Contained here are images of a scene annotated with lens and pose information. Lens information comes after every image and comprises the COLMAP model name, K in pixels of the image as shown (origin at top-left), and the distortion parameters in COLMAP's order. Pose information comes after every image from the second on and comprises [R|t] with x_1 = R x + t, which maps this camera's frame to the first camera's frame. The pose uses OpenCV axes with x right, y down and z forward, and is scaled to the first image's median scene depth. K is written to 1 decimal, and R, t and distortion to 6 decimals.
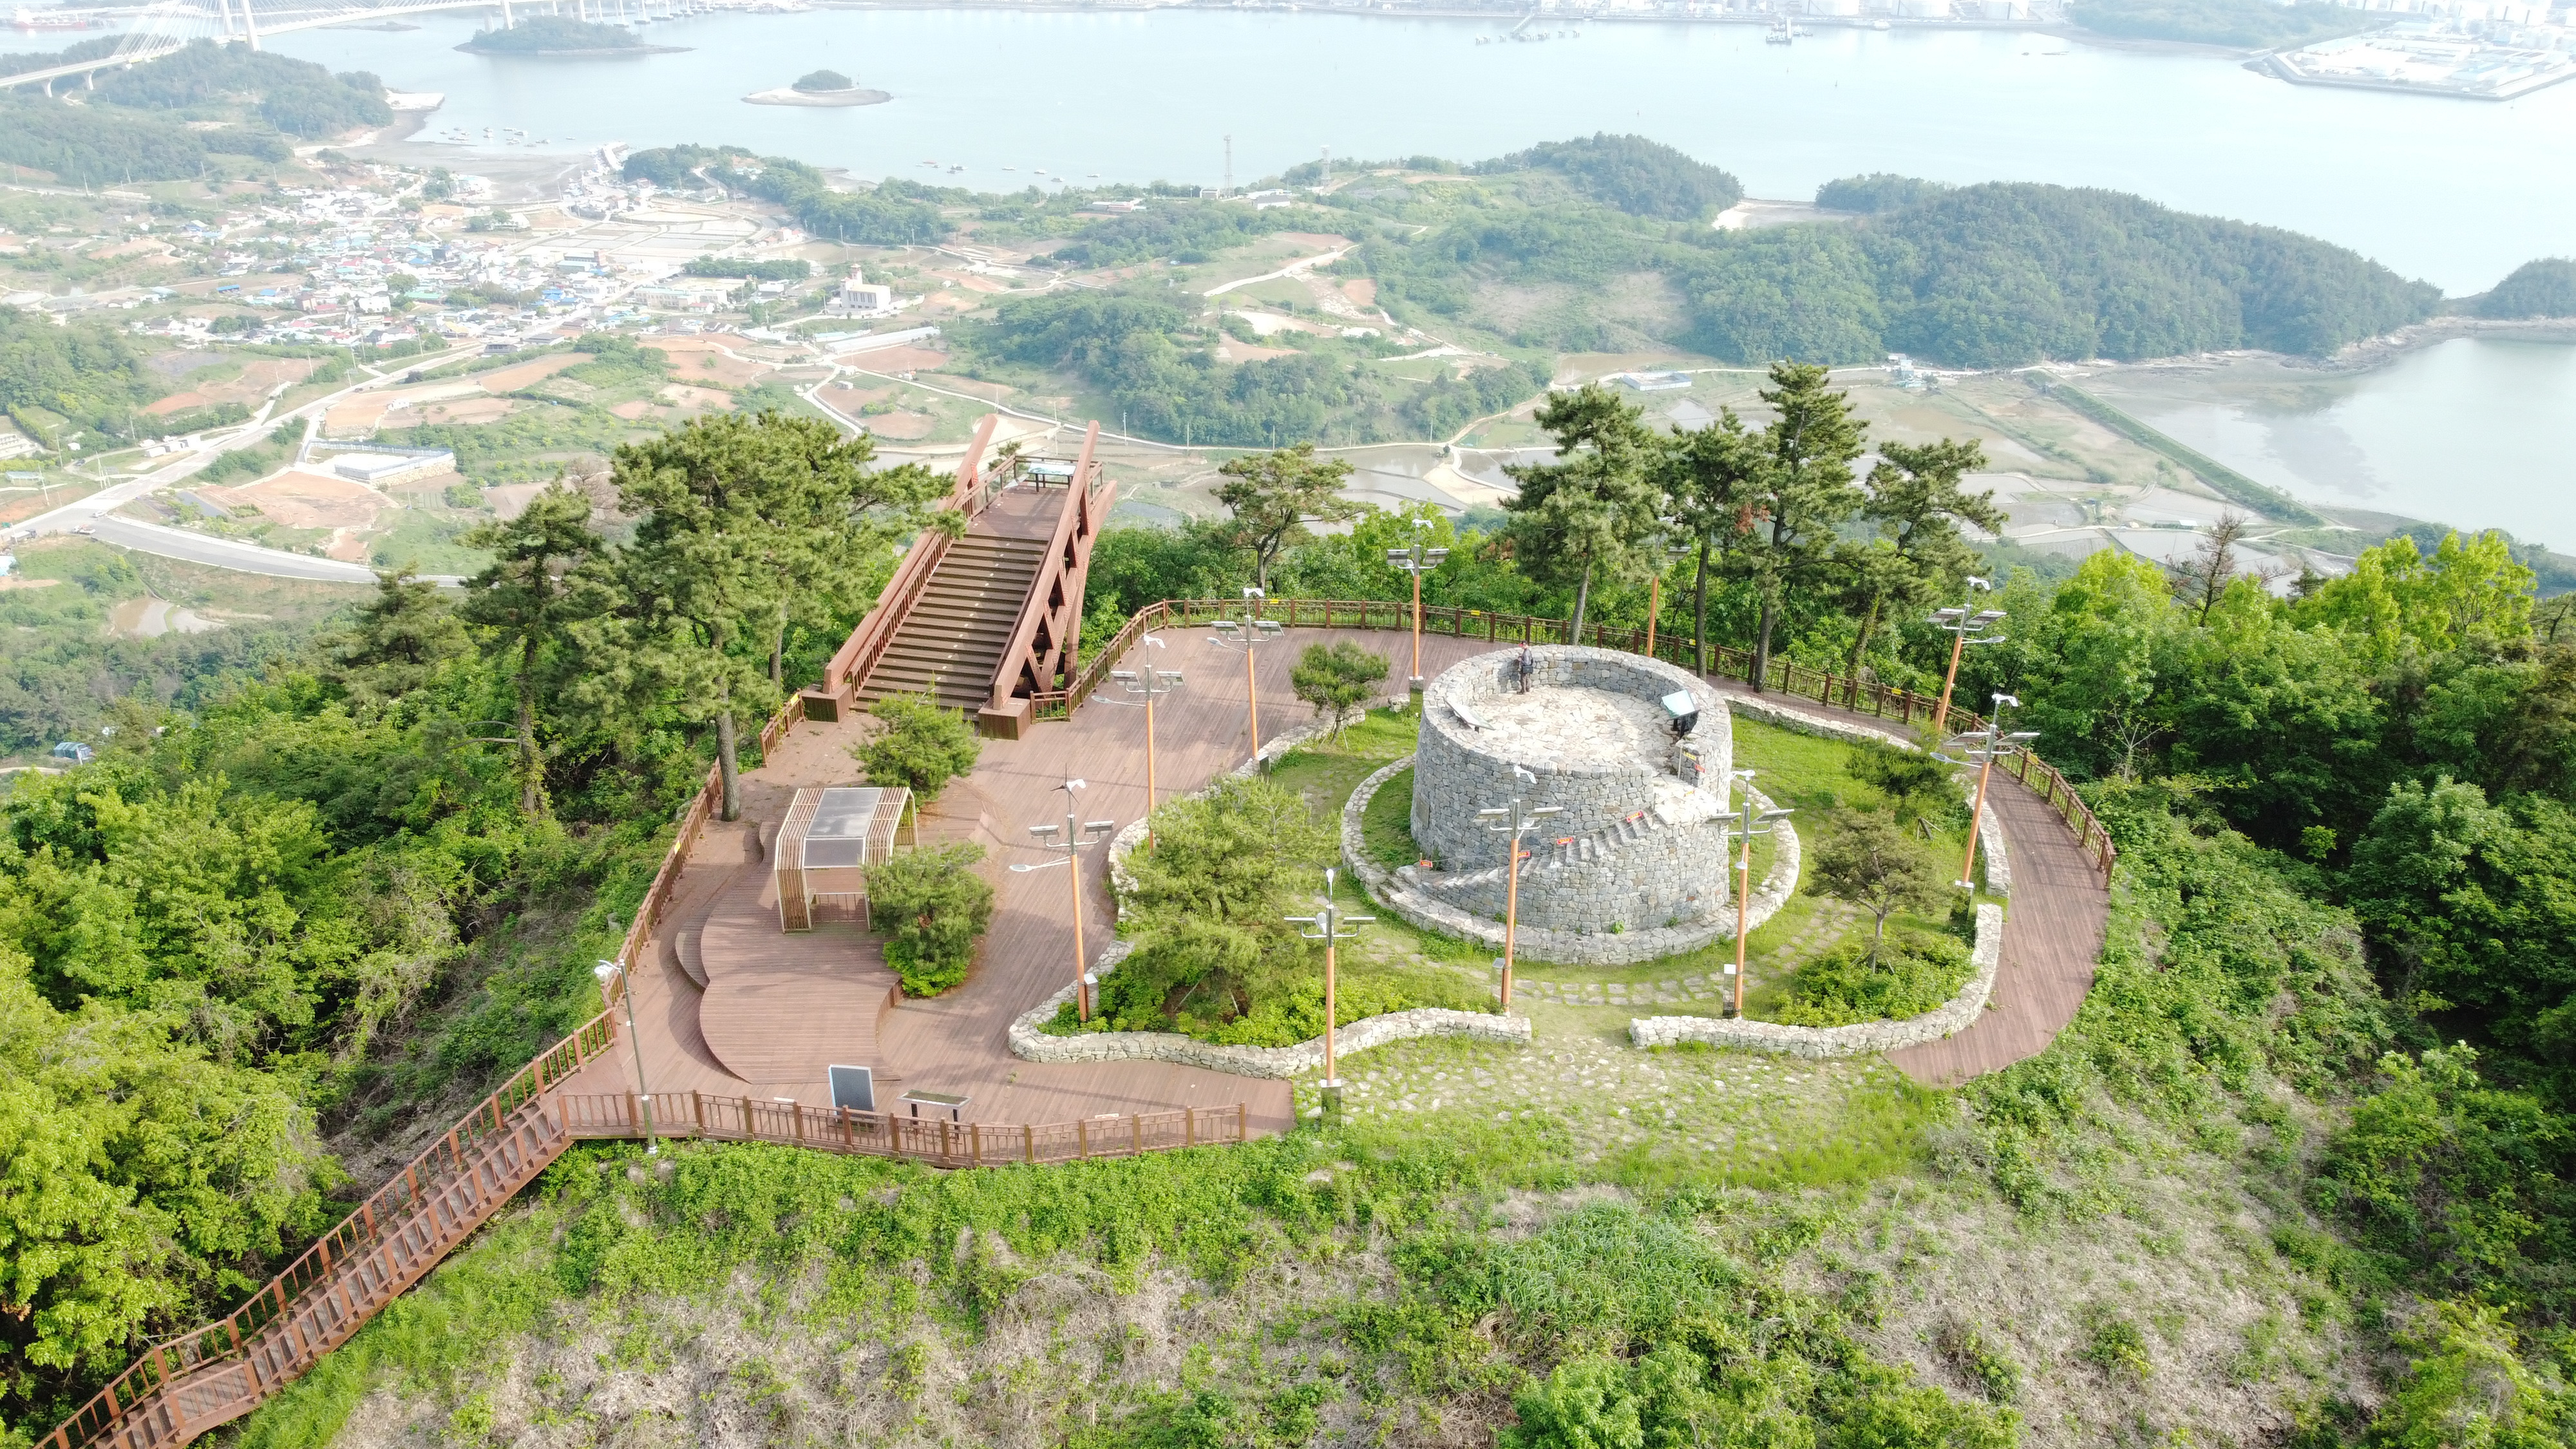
lens RADIAL K [[1941.9, 0, 1294.8], [0, 1941.9, 725.7], [0, 0, 1]] dist [-0.000765, -0.008325]
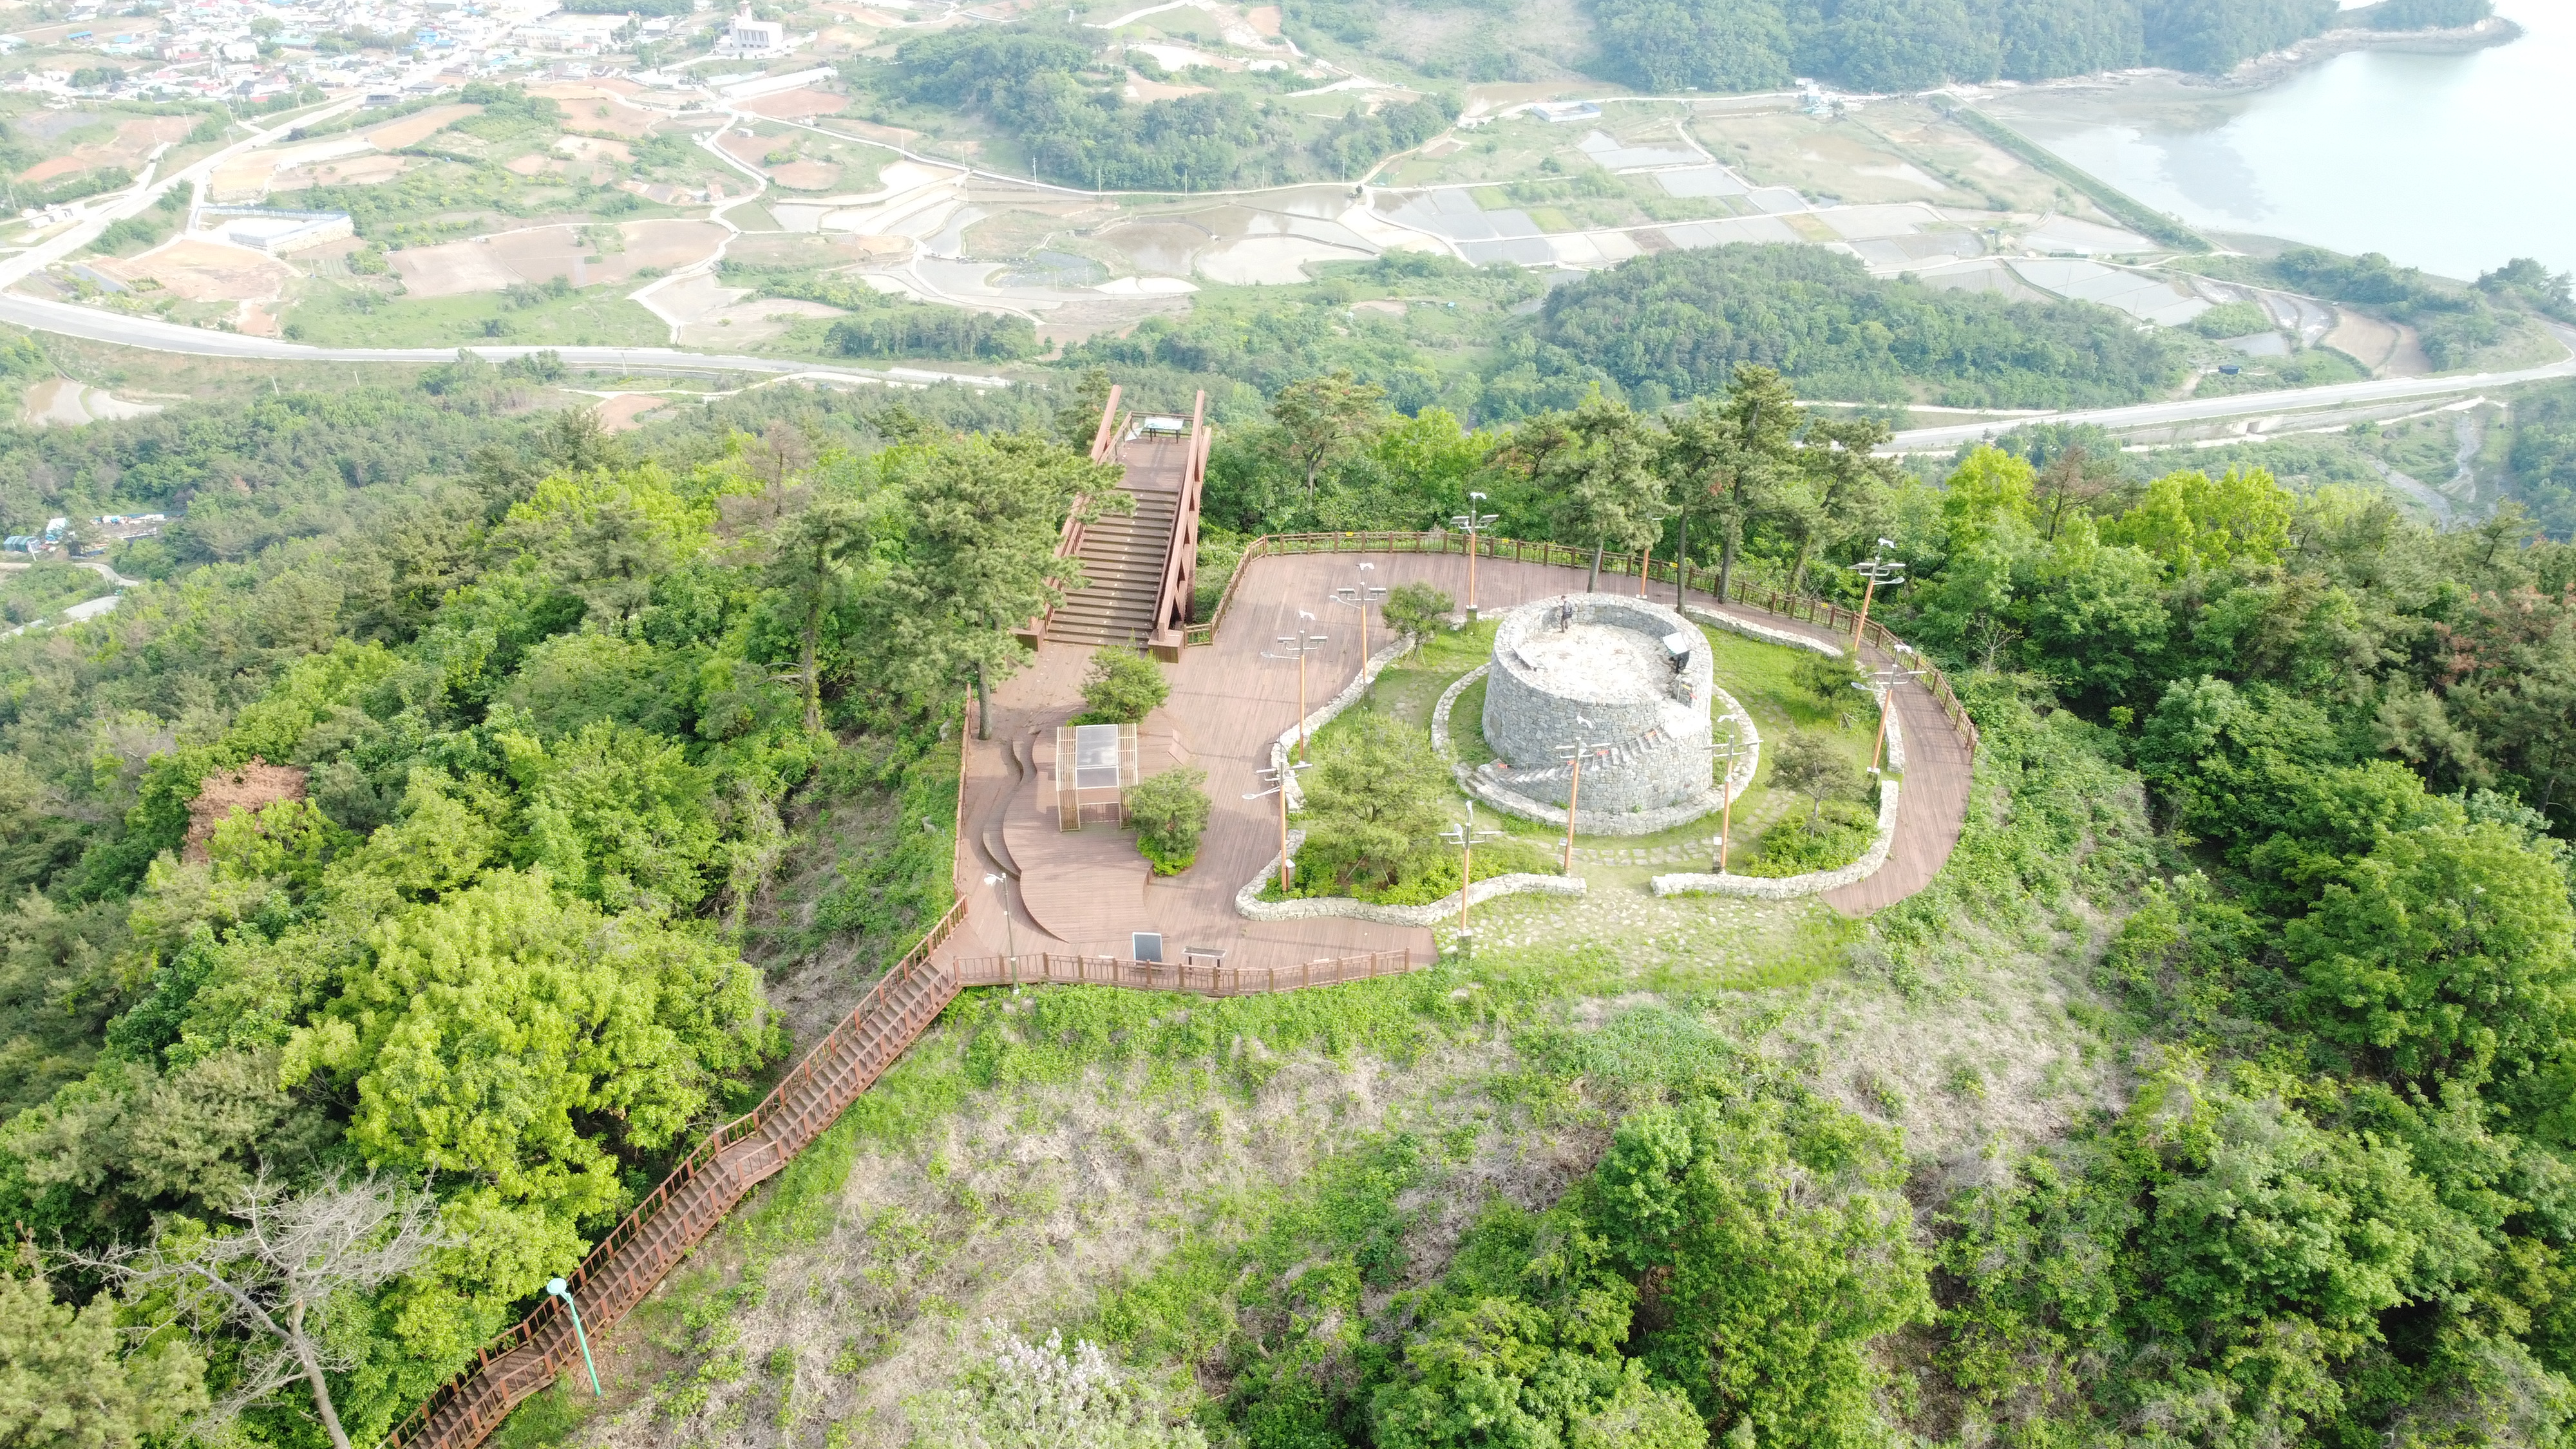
lens RADIAL K [[1941.9, 0, 1292.2], [0, 1941.9, 720.7], [0, 0, 1]] dist [-0.000765, -0.008325]
pose [[0.998490, -0.032562, 0.044238, -0.134434], [0.026168, 0.990068, 0.138130, -0.147163], [-0.048296, -0.136764, 0.989426, -0.362492]]
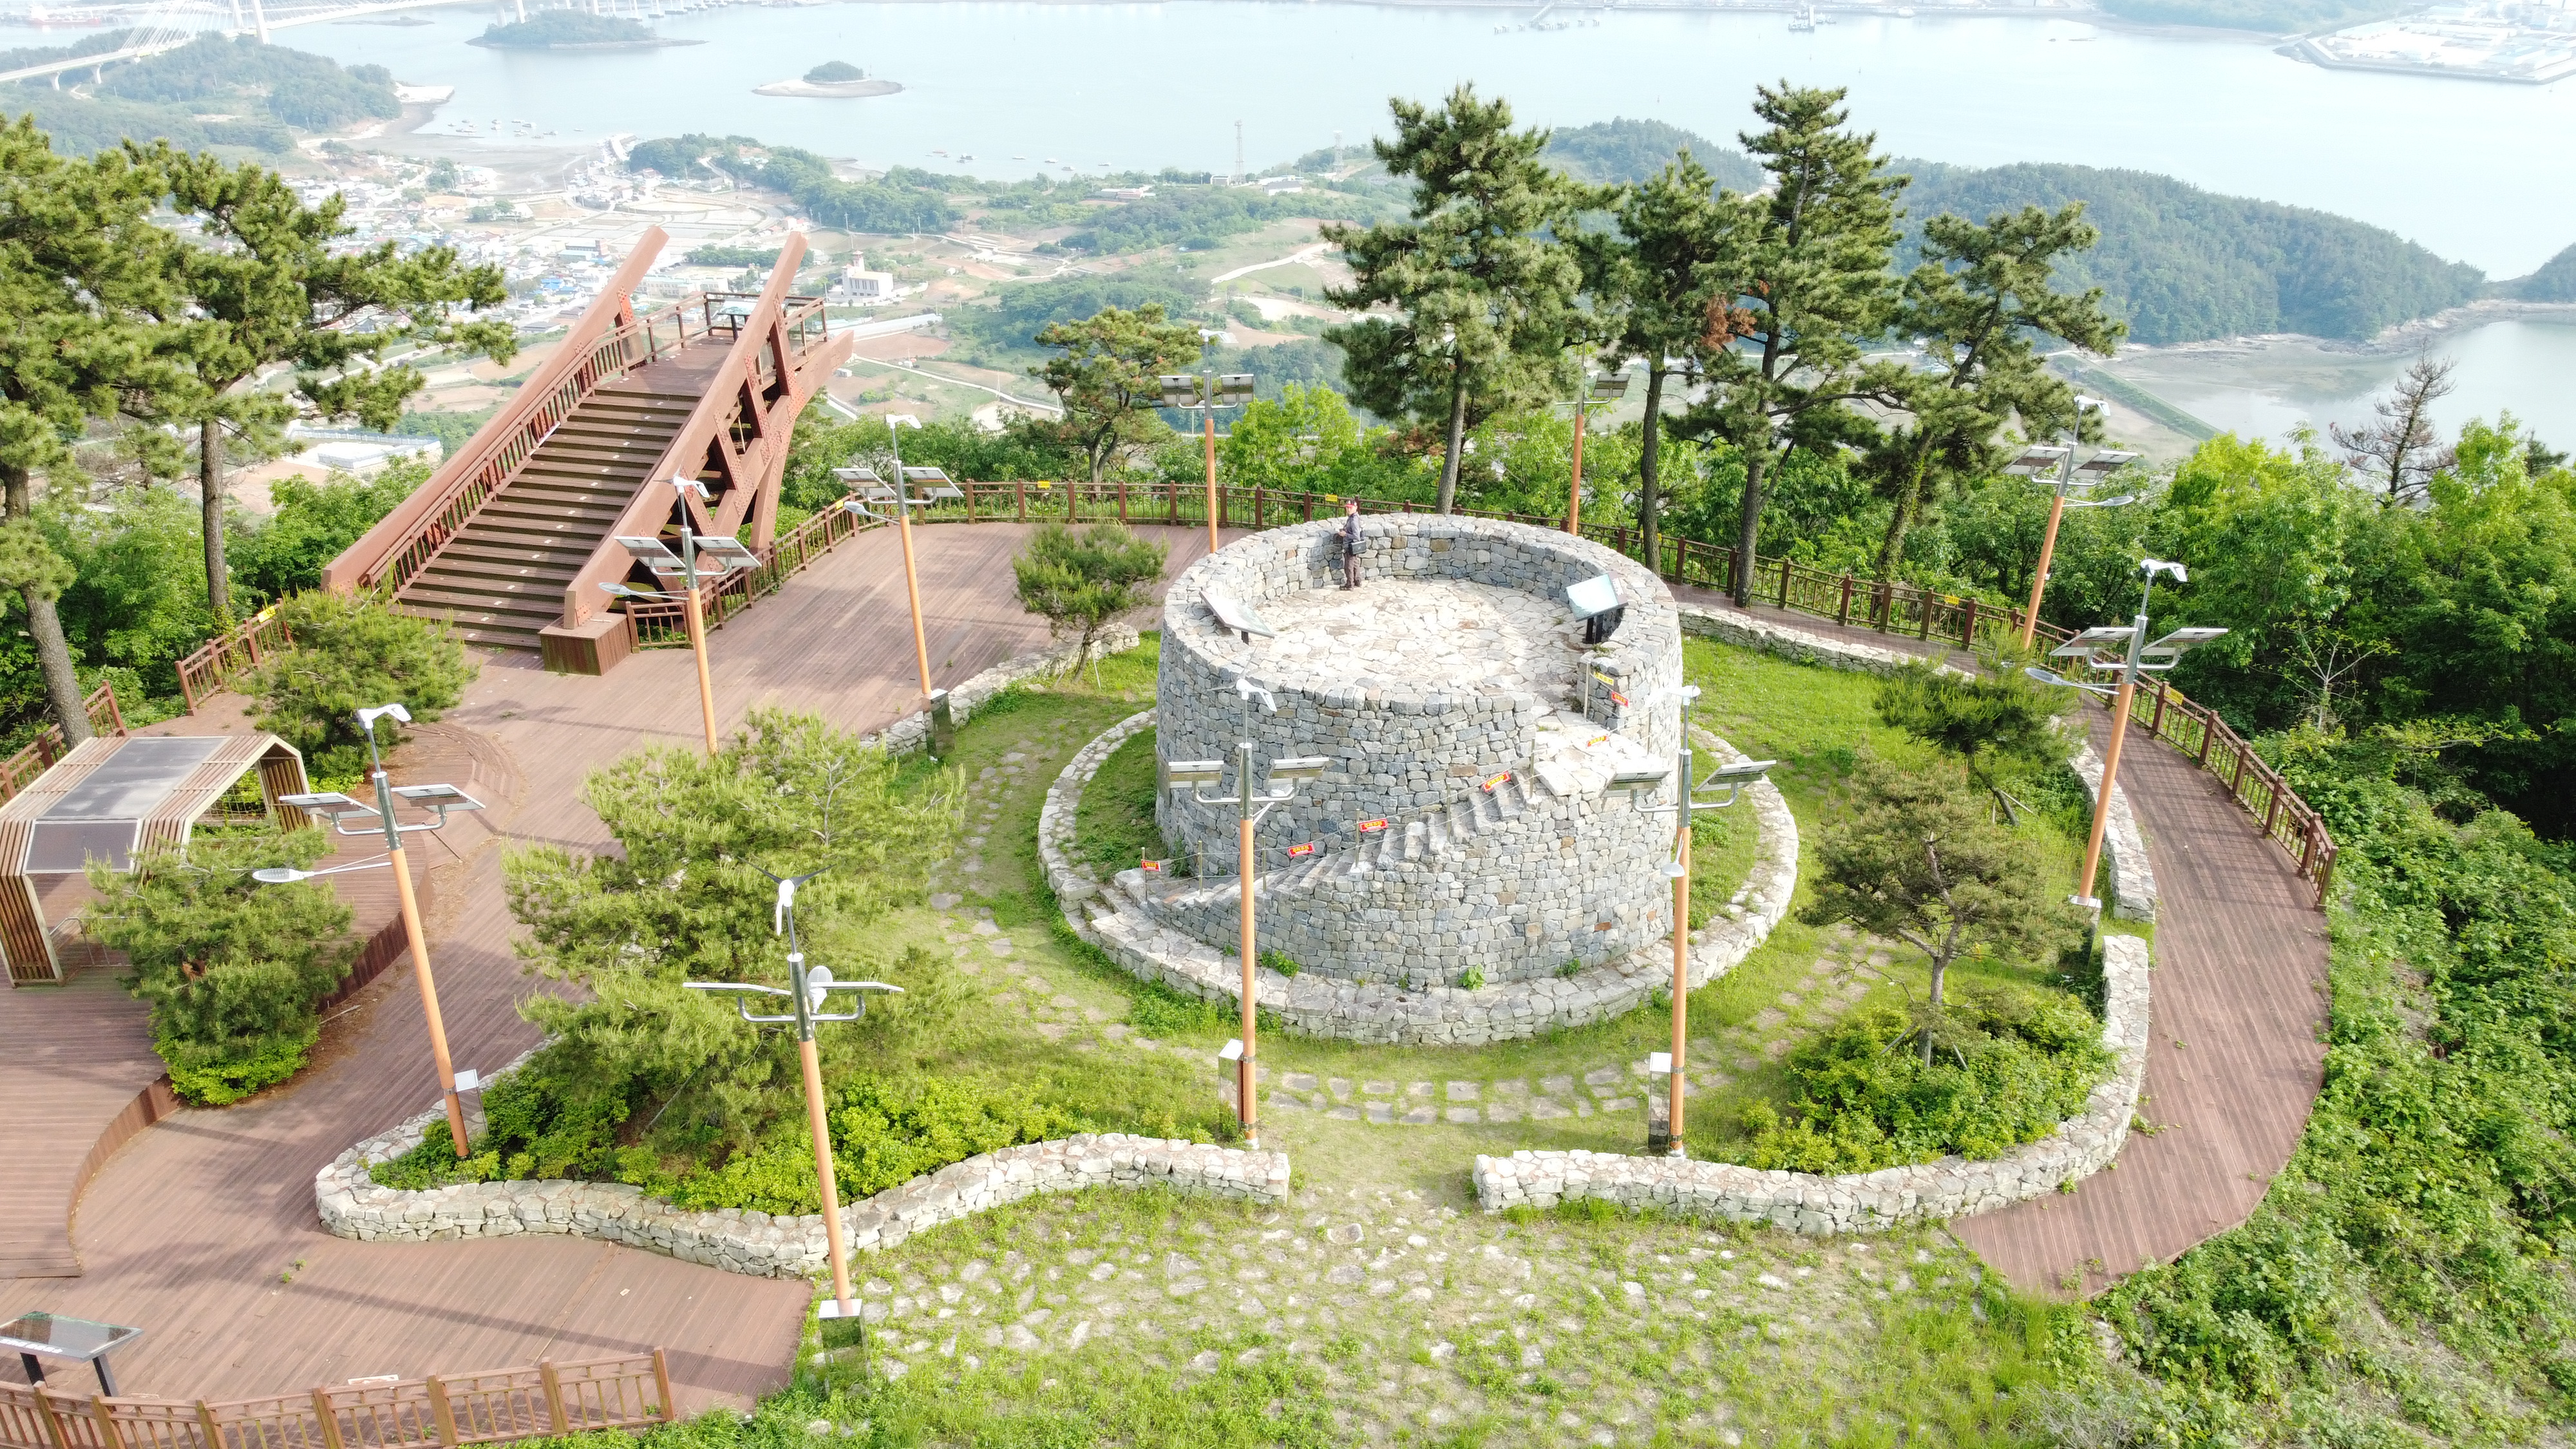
lens RADIAL K [[1941.9, 0, 1299.1], [0, 1941.9, 722.6], [0, 0, 1]] dist [-0.000765, -0.008325]
pose [[0.999954, -0.000910, -0.009582, 0.105973], [0.000903, 0.999999, -0.000764, 0.025952], [0.009582, 0.000755, 0.999954, 0.378329]]
